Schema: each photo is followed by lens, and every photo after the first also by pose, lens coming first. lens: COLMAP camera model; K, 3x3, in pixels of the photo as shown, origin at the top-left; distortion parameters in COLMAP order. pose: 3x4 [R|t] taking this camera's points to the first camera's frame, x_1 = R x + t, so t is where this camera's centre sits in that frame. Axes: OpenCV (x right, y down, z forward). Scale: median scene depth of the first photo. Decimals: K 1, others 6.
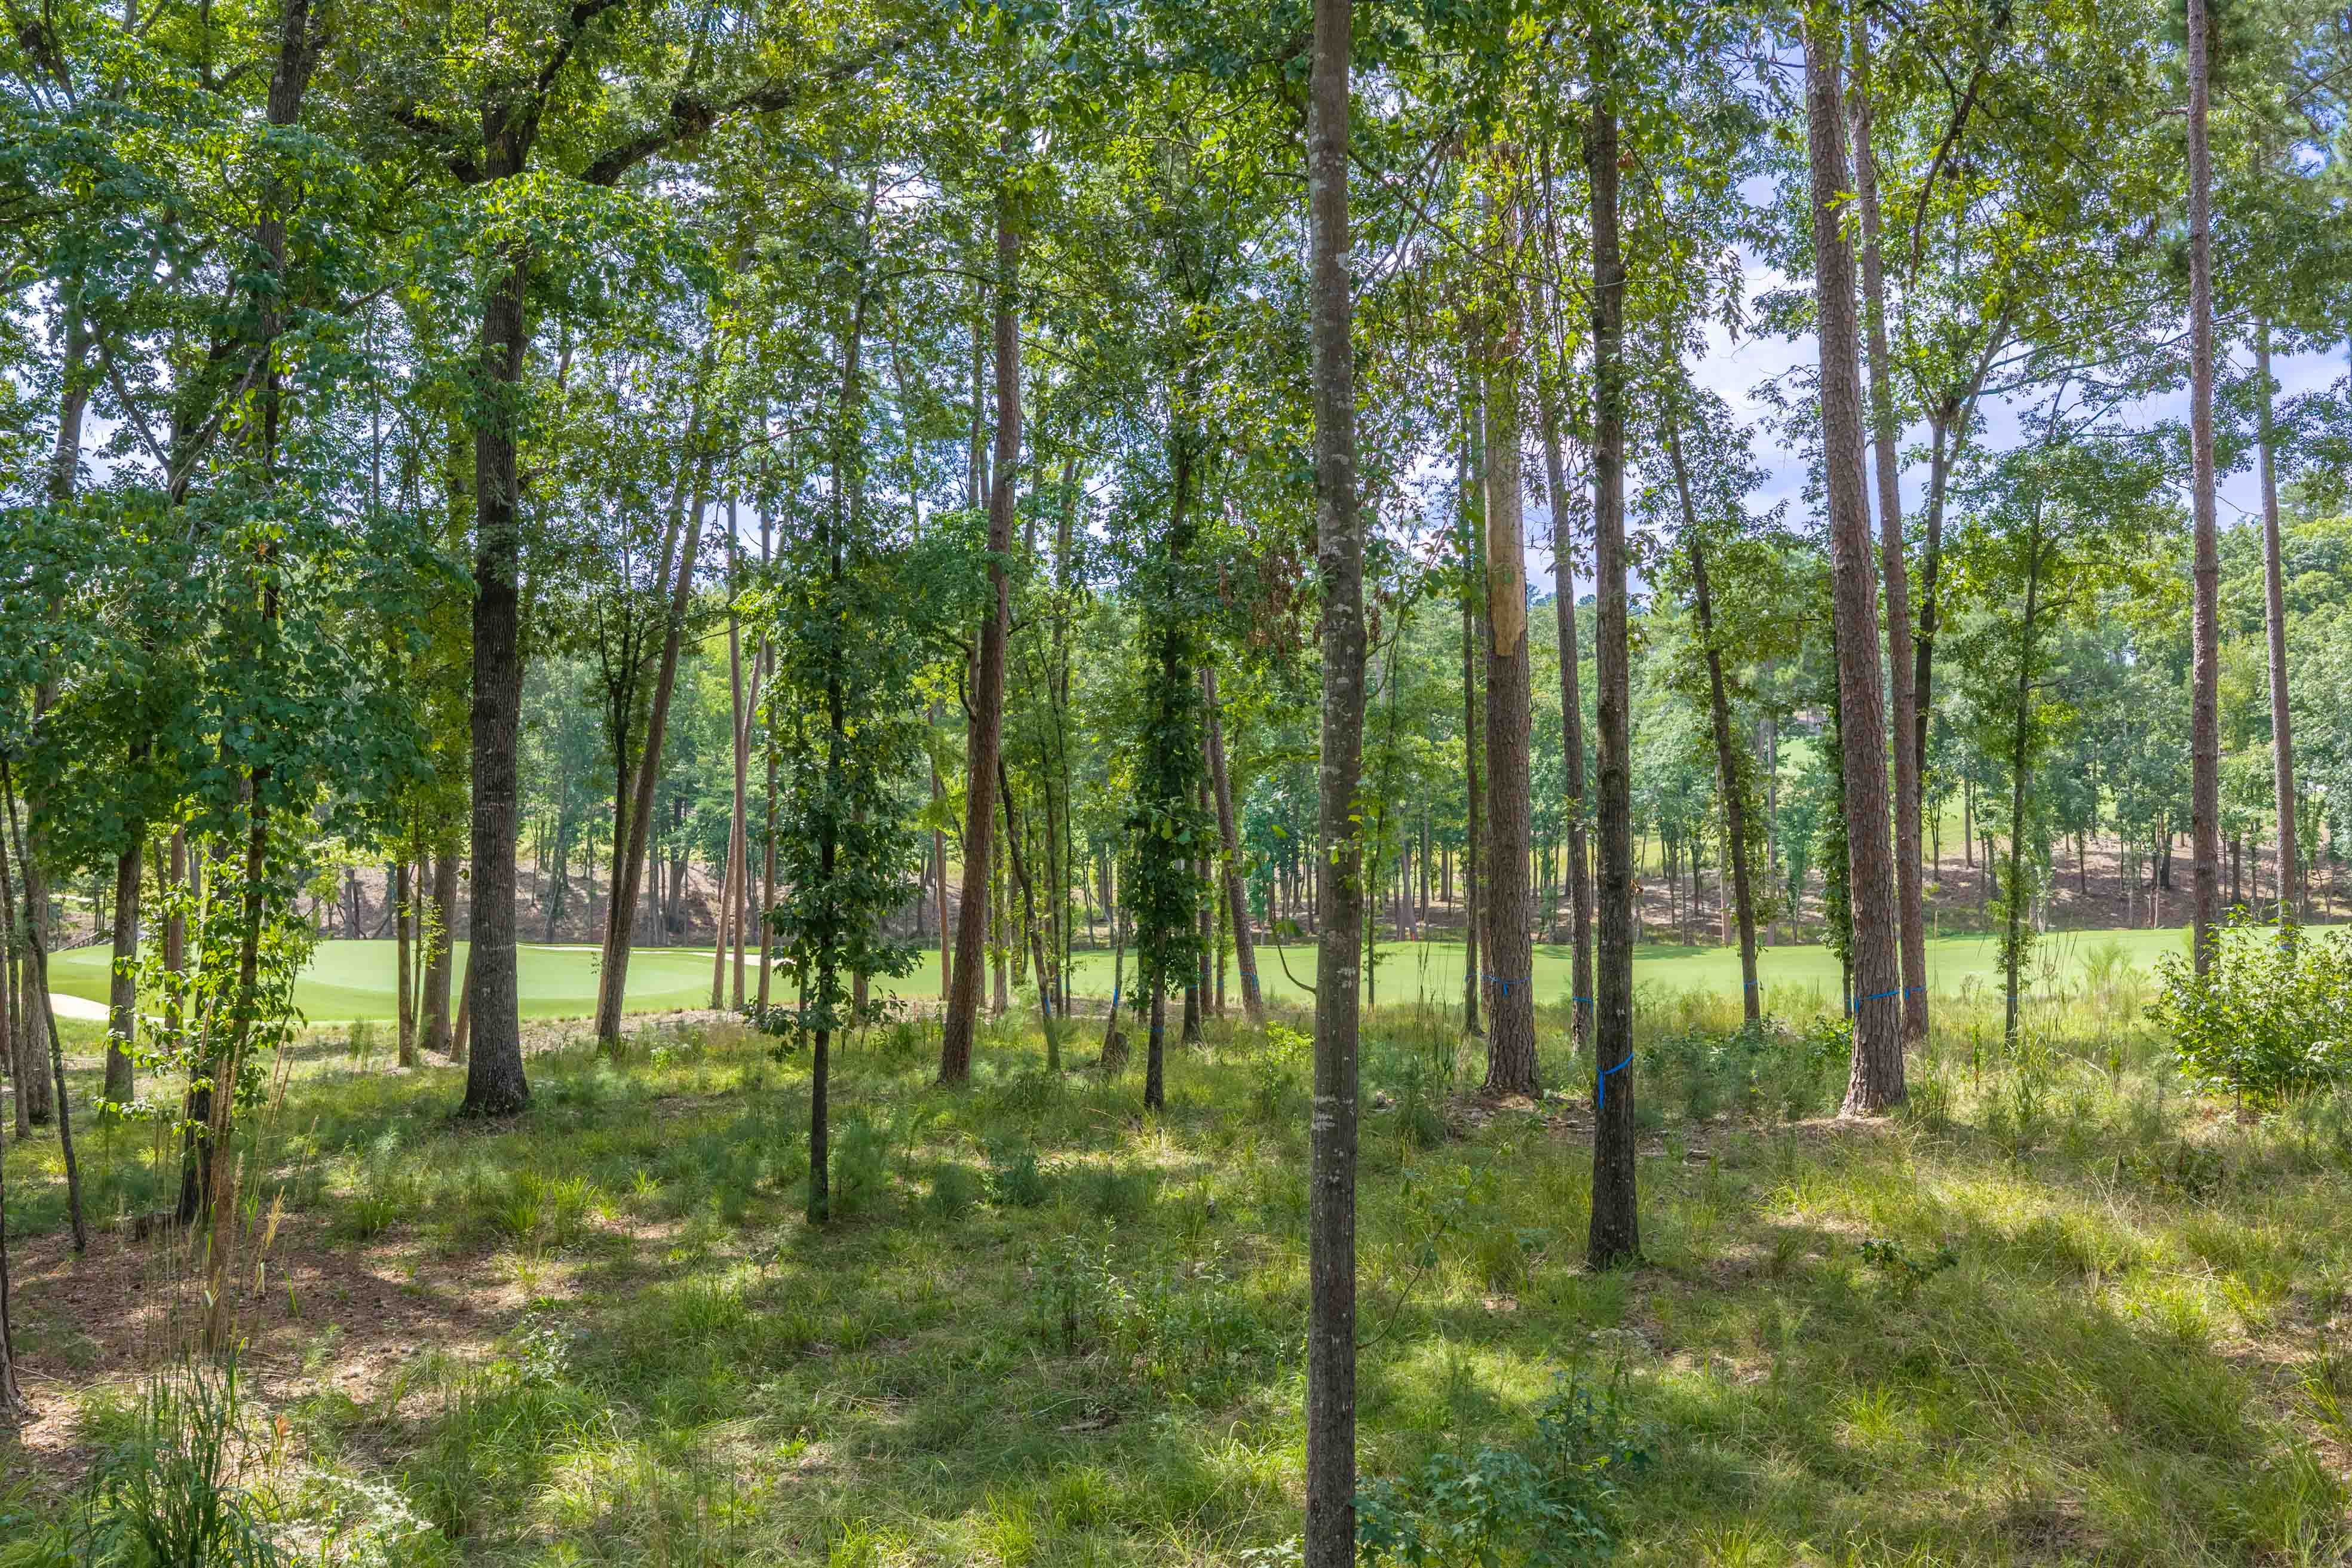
lens RADIAL K [[1934.1, 0, 1177.6], [0, 1934.1, 777.5], [0, 0, 1]] dist [-0.001397, -0.009649]
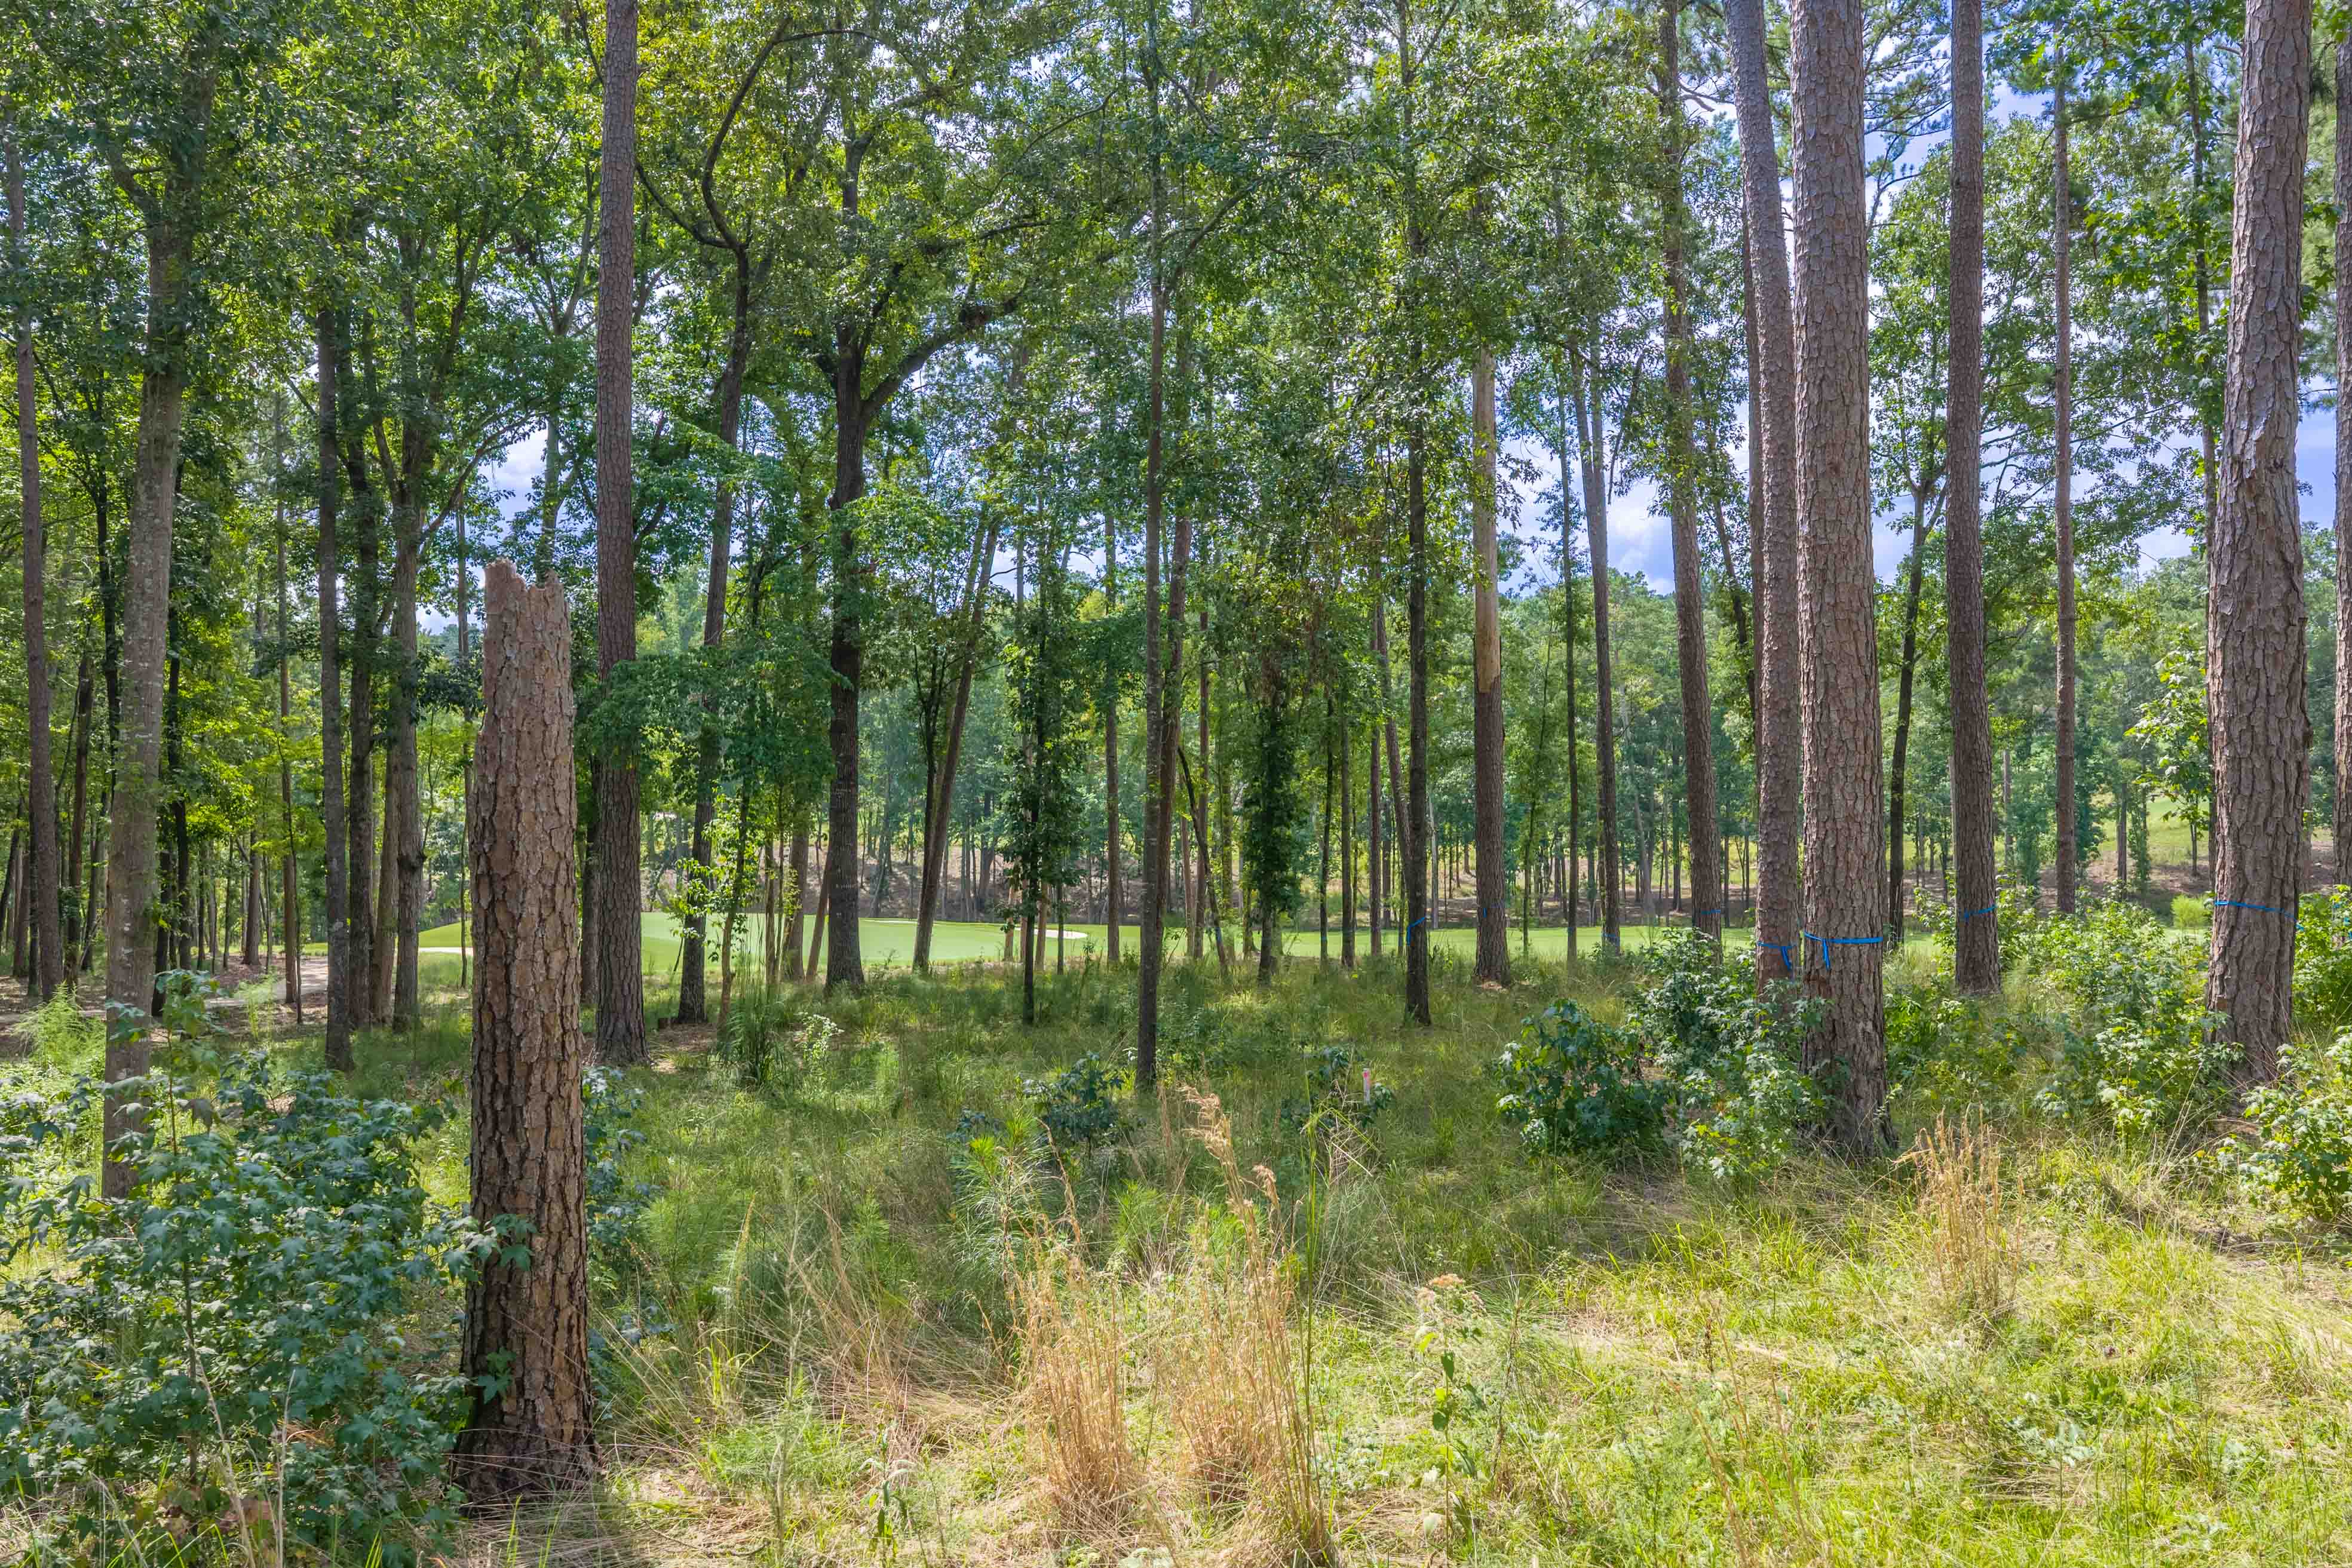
lens RADIAL K [[1934.9, 0, 1178.8], [0, 1934.9, 780.5], [0, 0, 1]] dist [0.011078, -0.025451]
pose [[0.987496, 0.001311, -0.157639, 0.108664], [-0.000757, 0.999993, 0.003571, 0.000797], [0.157643, -0.003407, 0.987490, -0.343552]]
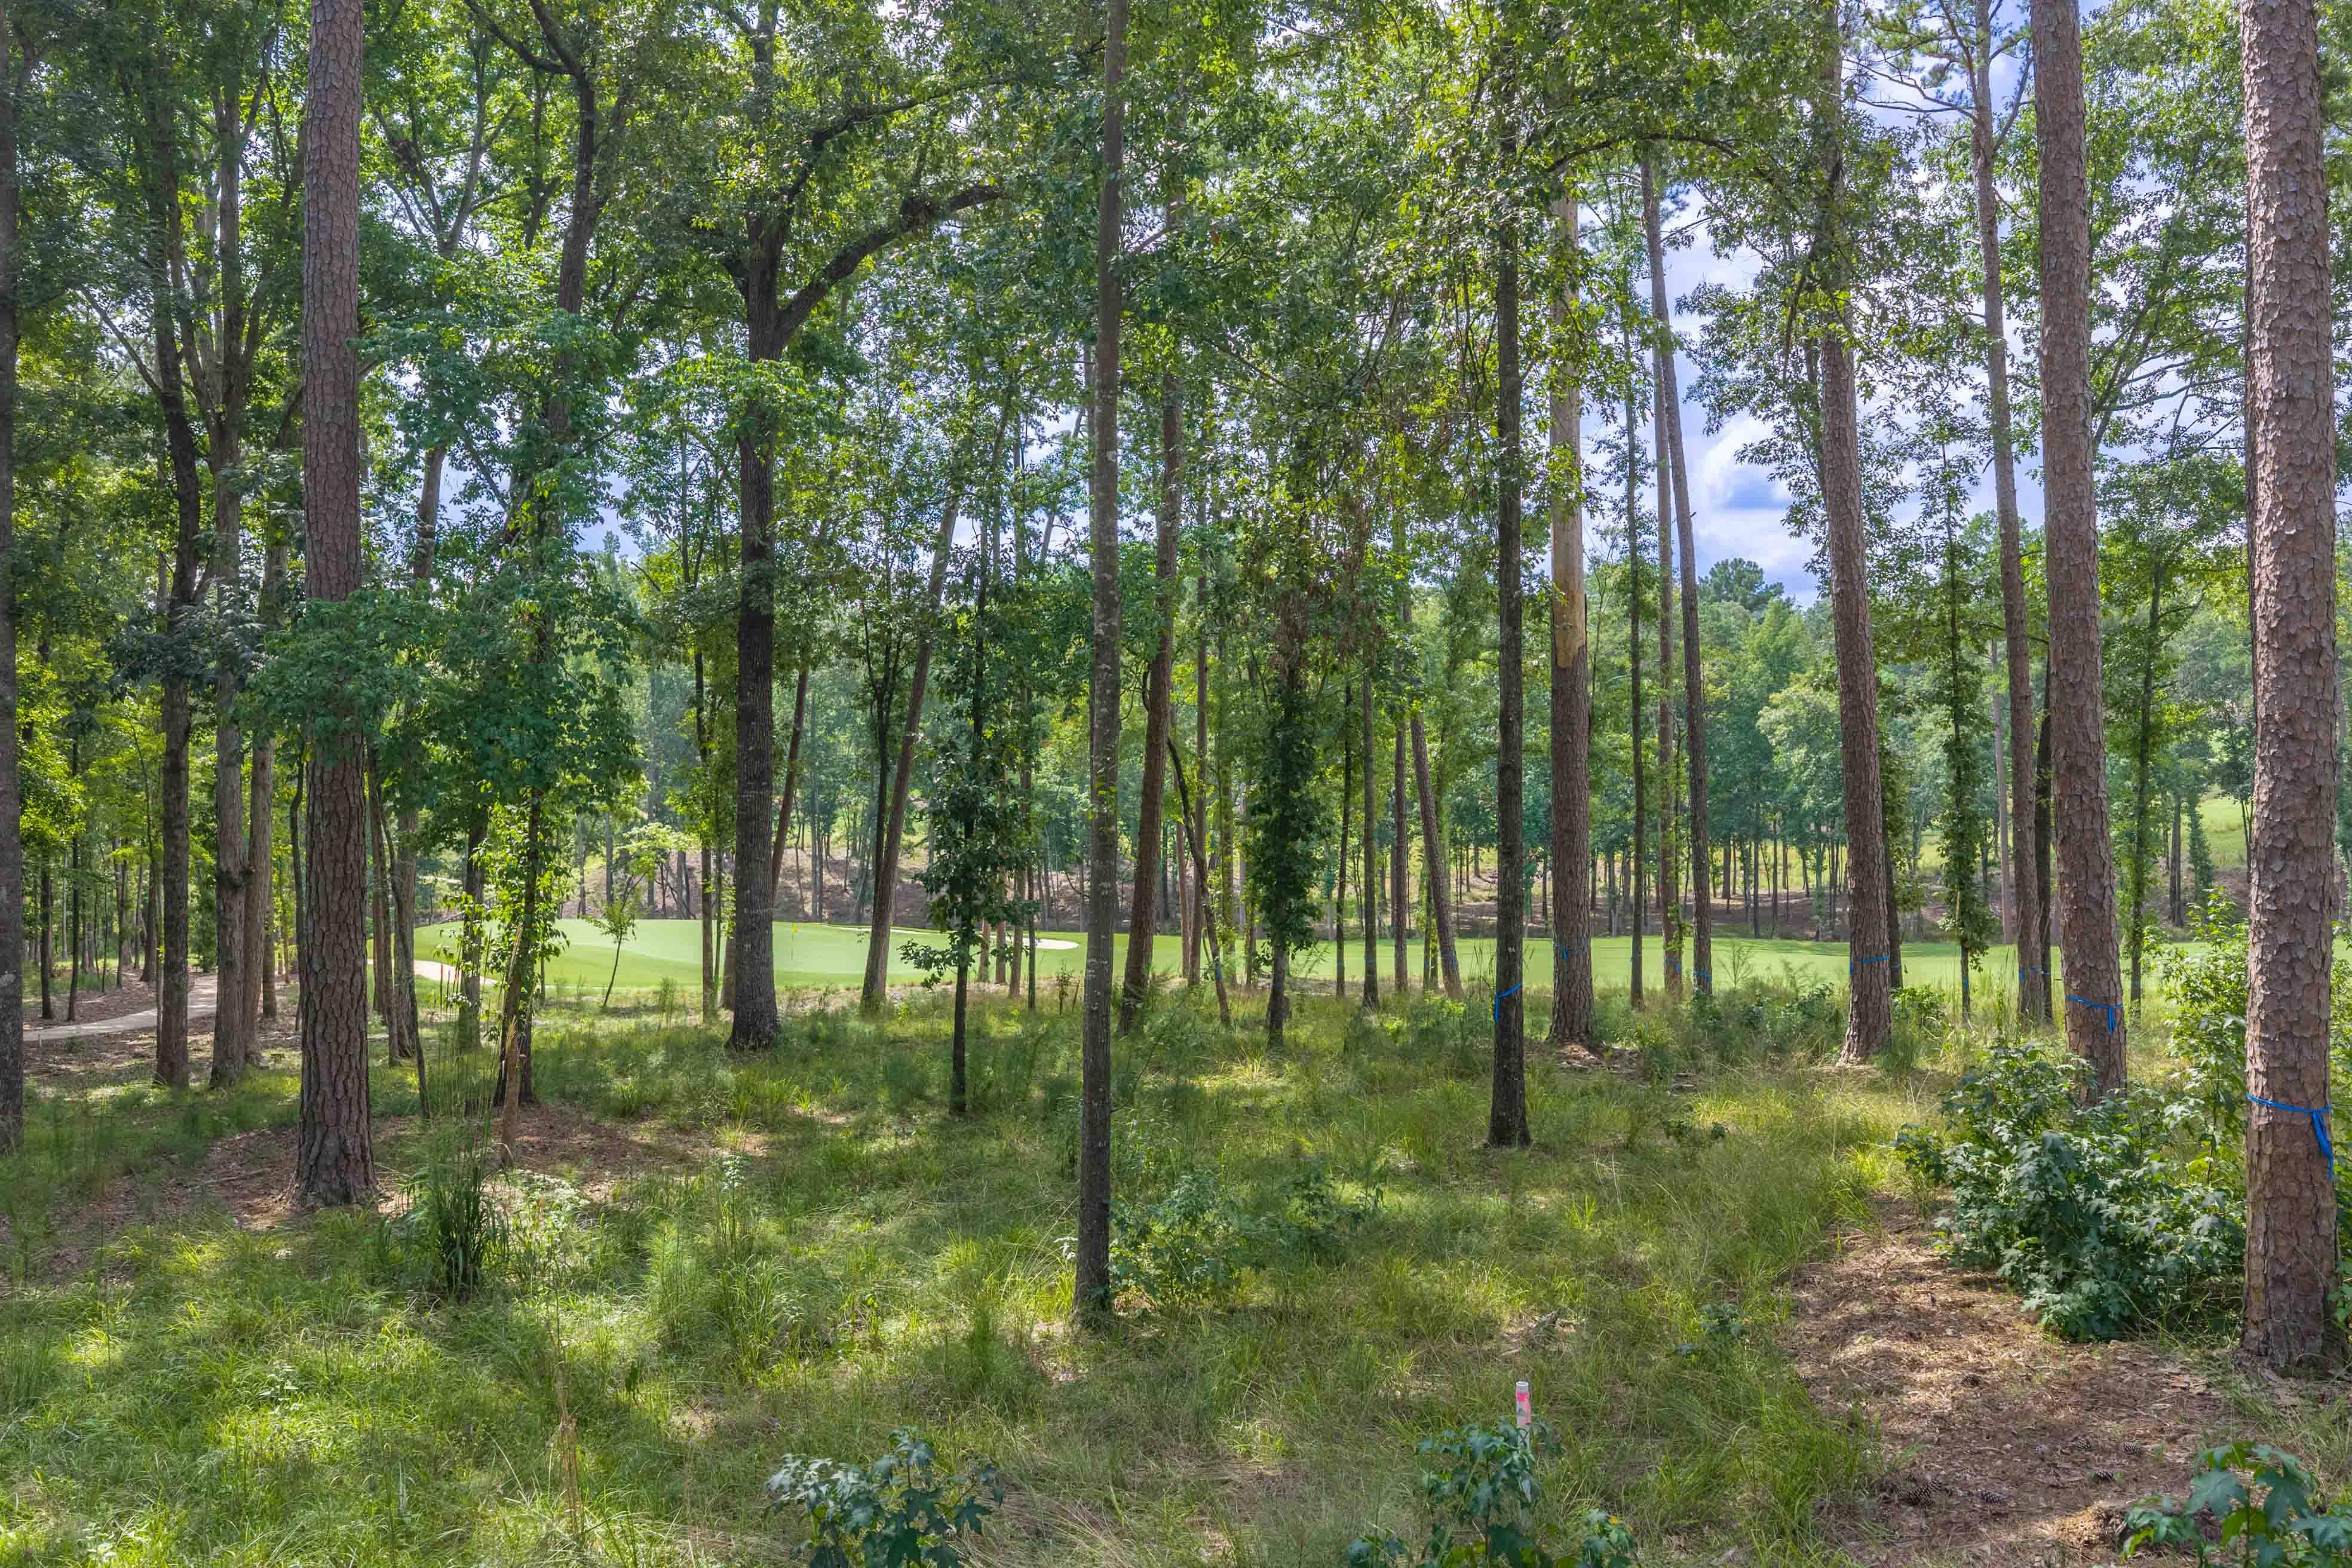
lens RADIAL K [[1934.9, 0, 1178.8], [0, 1934.9, 780.5], [0, 0, 1]] dist [0.011078, -0.025451]
pose [[0.987534, 0.003484, -0.157370, 0.077797], [-0.002912, 0.999988, 0.003861, 0.001055], [0.157381, -0.003354, 0.987532, -0.121351]]
